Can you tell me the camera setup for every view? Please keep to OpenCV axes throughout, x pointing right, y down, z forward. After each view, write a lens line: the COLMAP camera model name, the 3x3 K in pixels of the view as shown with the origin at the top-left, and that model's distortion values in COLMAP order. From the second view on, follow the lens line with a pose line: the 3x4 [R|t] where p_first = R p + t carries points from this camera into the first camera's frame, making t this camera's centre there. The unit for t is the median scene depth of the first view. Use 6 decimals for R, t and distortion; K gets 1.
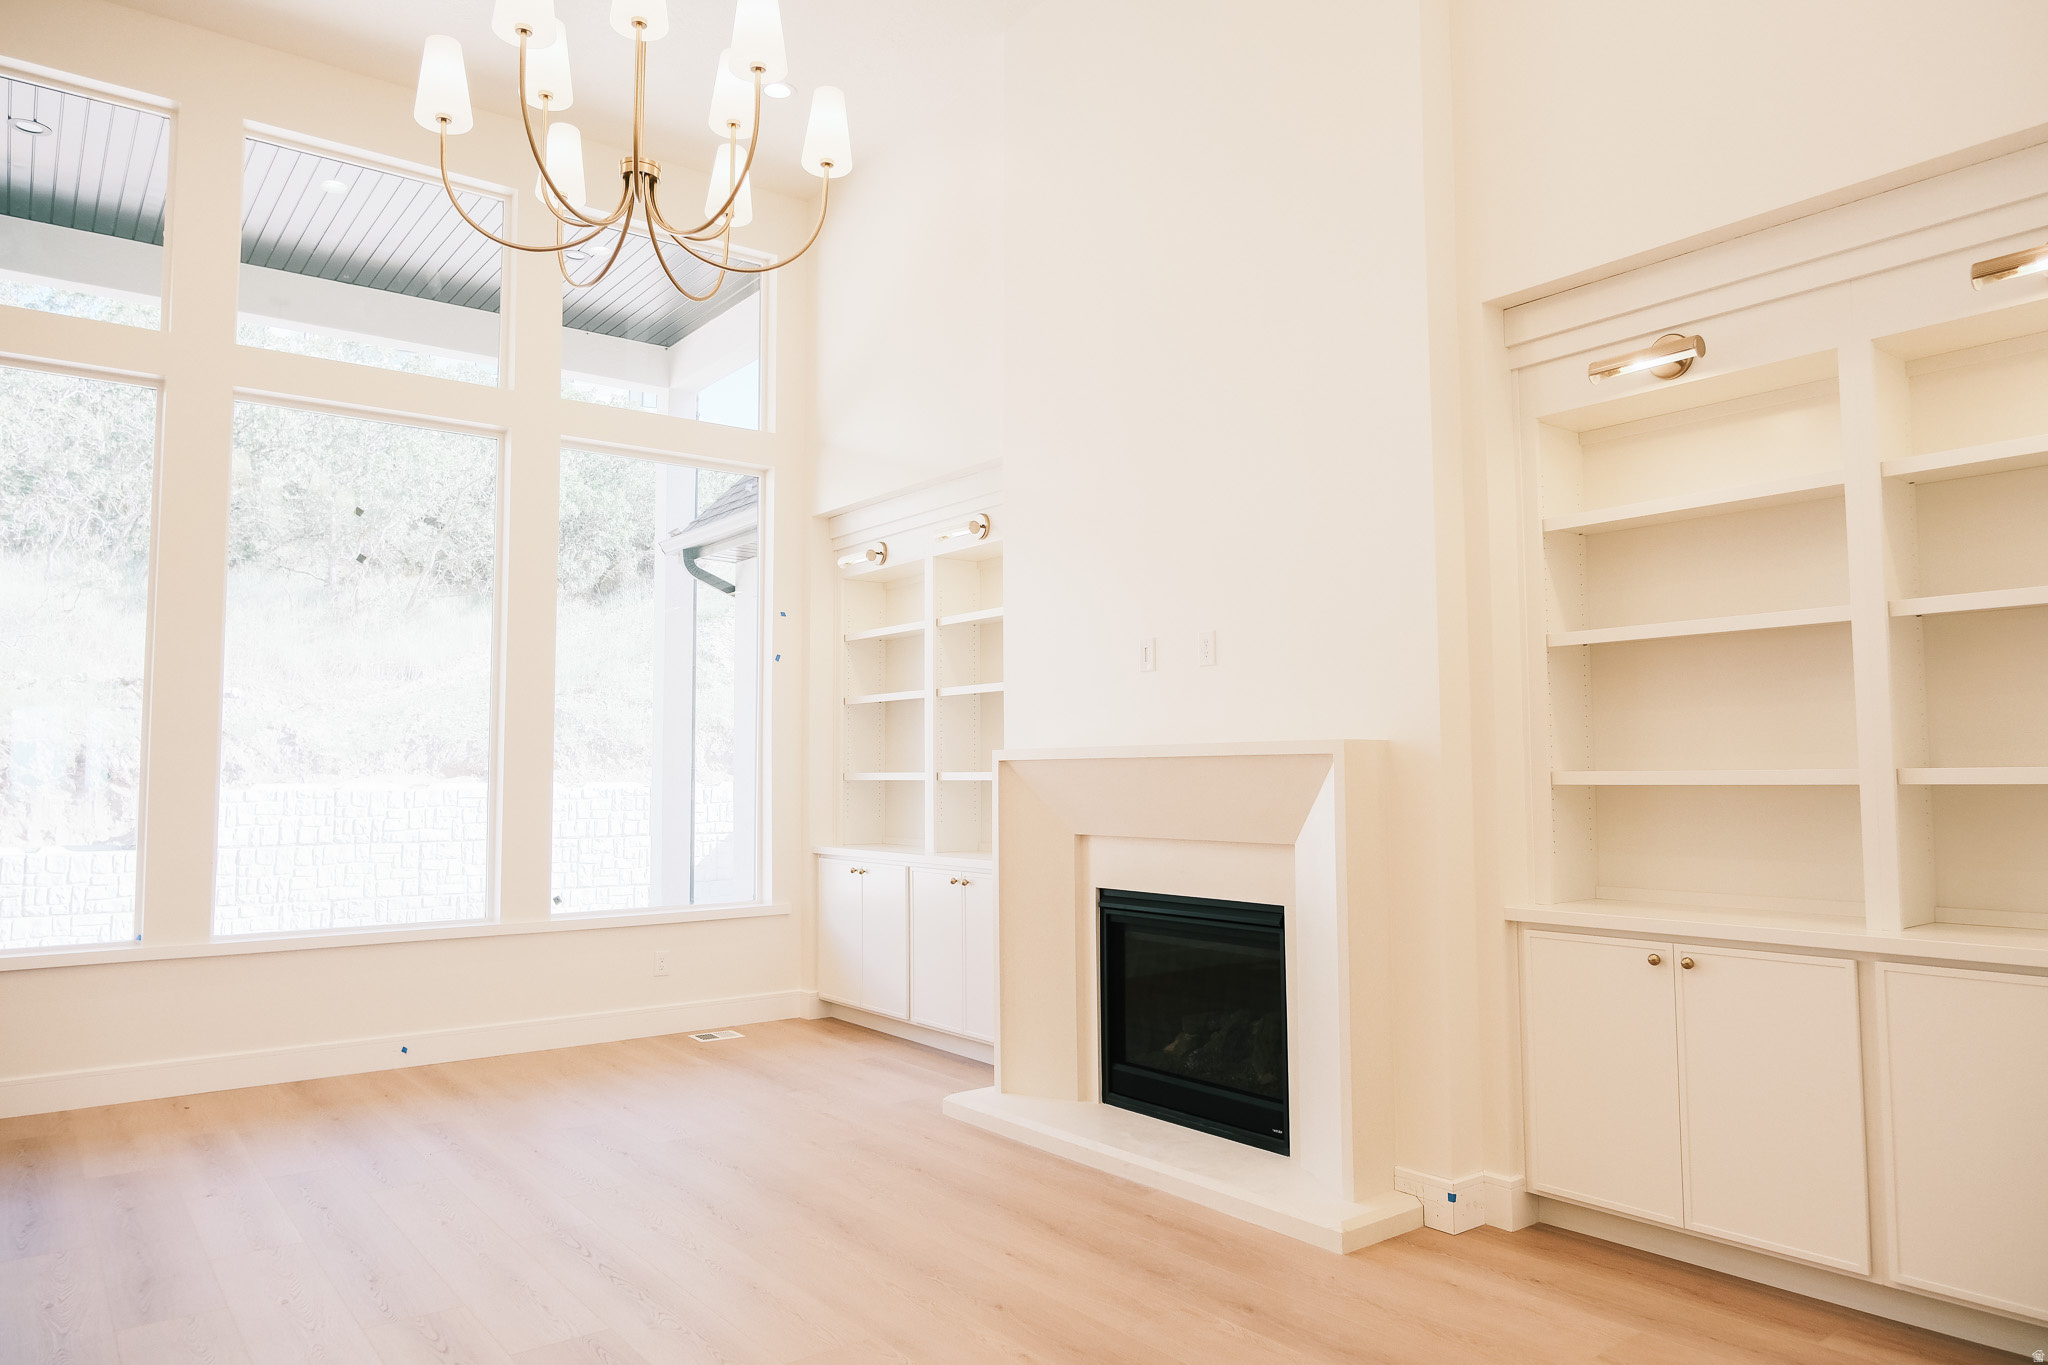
lens RADIAL K [[1329.4, 0, 1024.0], [0, 1329.4, 682.5], [0, 0, 1]] dist [-0.000396, 0.003792]
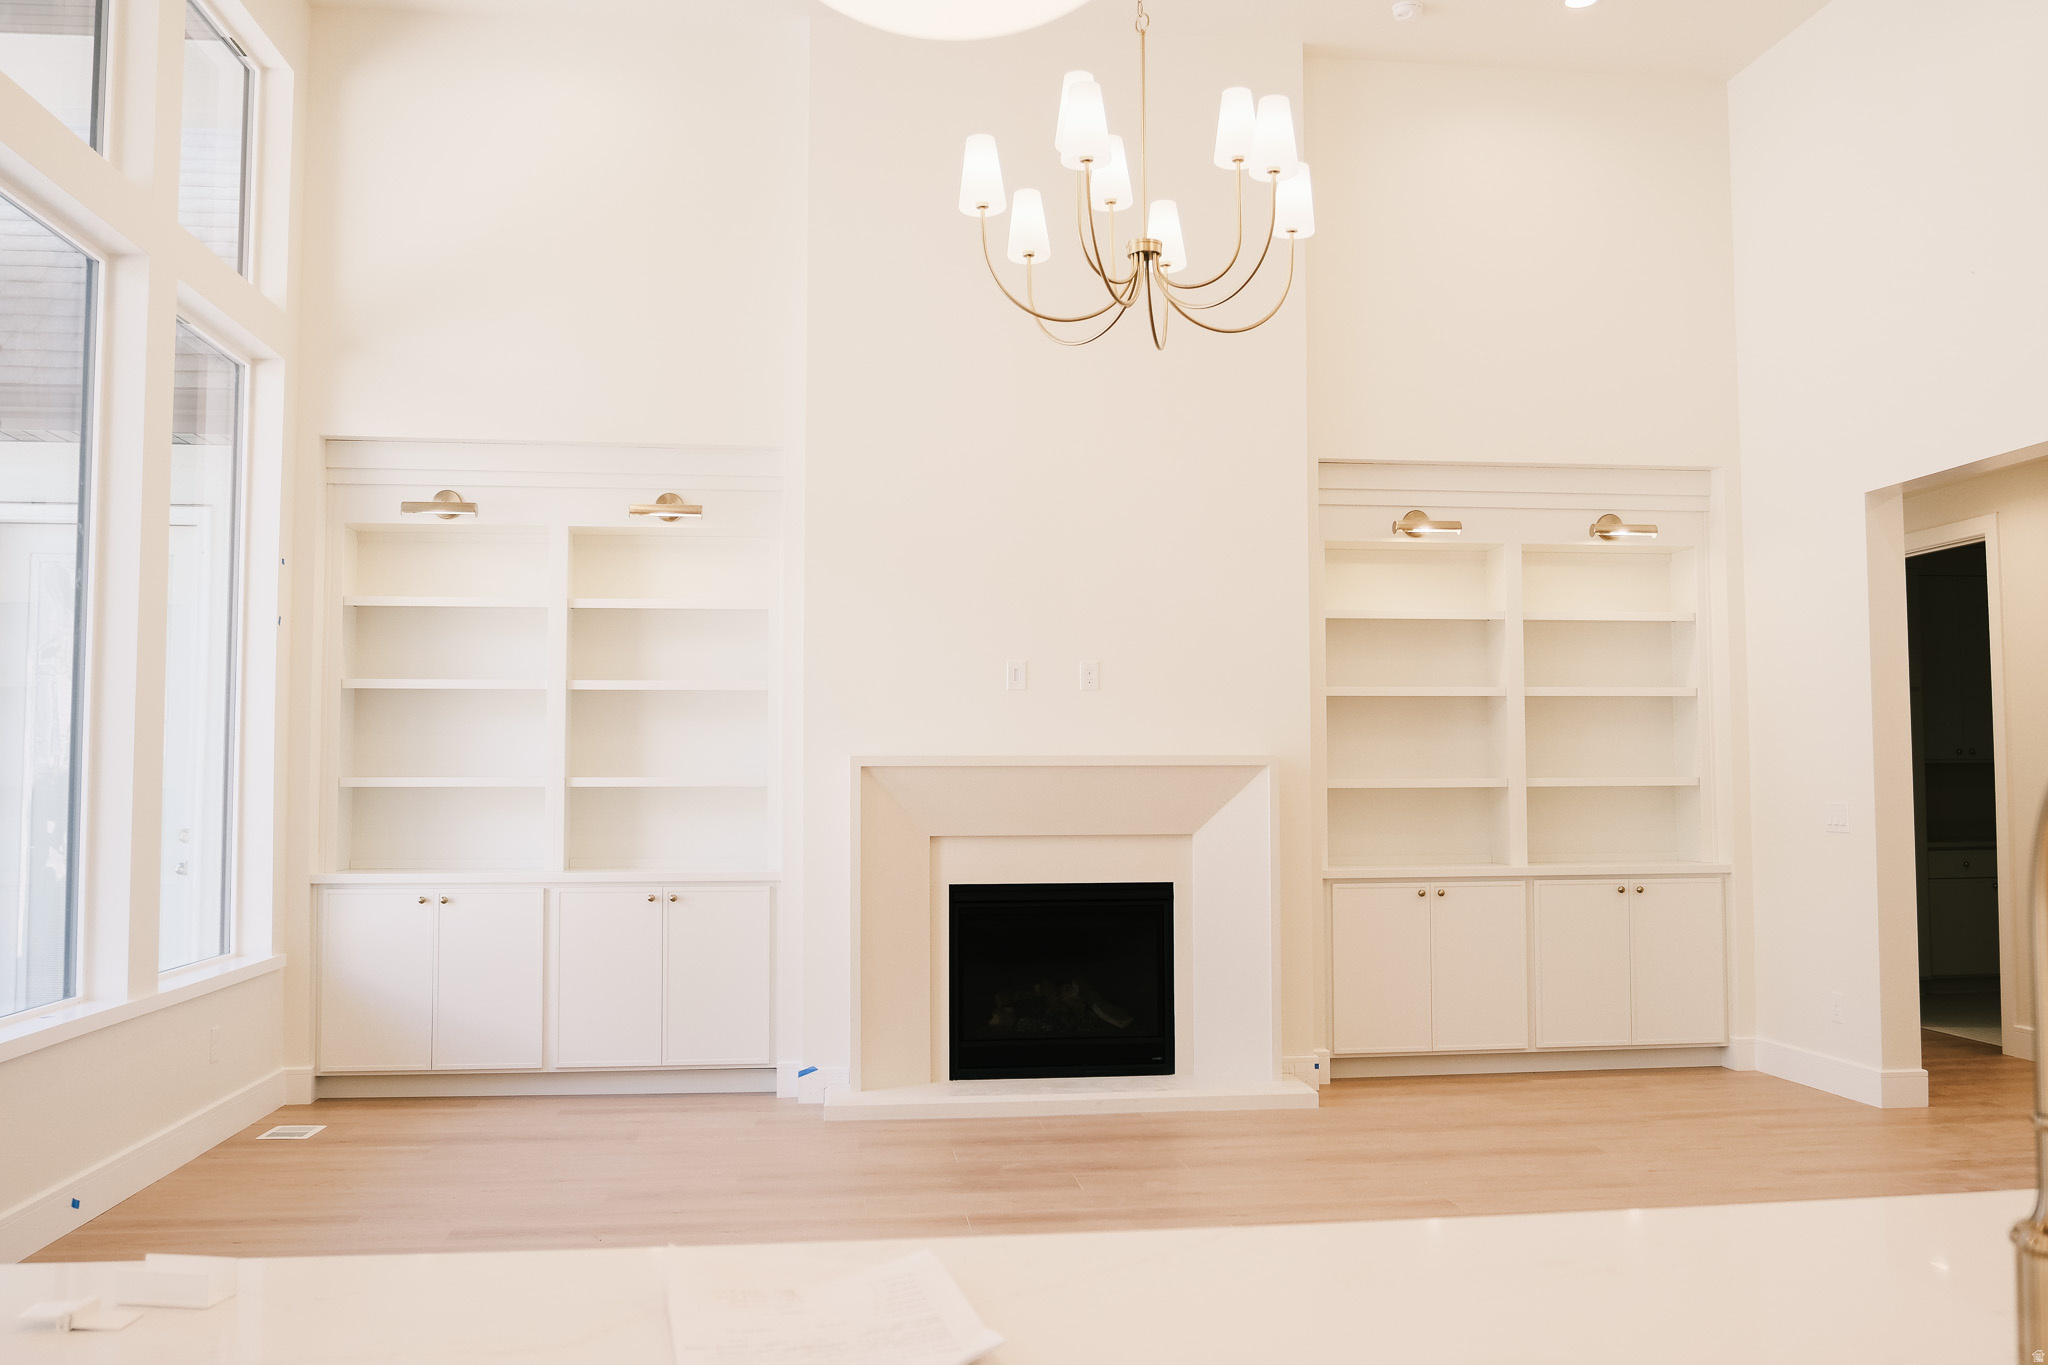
lens RADIAL K [[1774.6, 0, 1024.0], [0, 1774.6, 682.5], [0, 0, 1]] dist [-0.004604, 0.003135]
pose [[0.523710, 0.045558, 0.850678, -1.460880], [-0.060403, 0.998042, -0.016264, 0.012092], [-0.849752, -0.042866, 0.525436, 0.242677]]
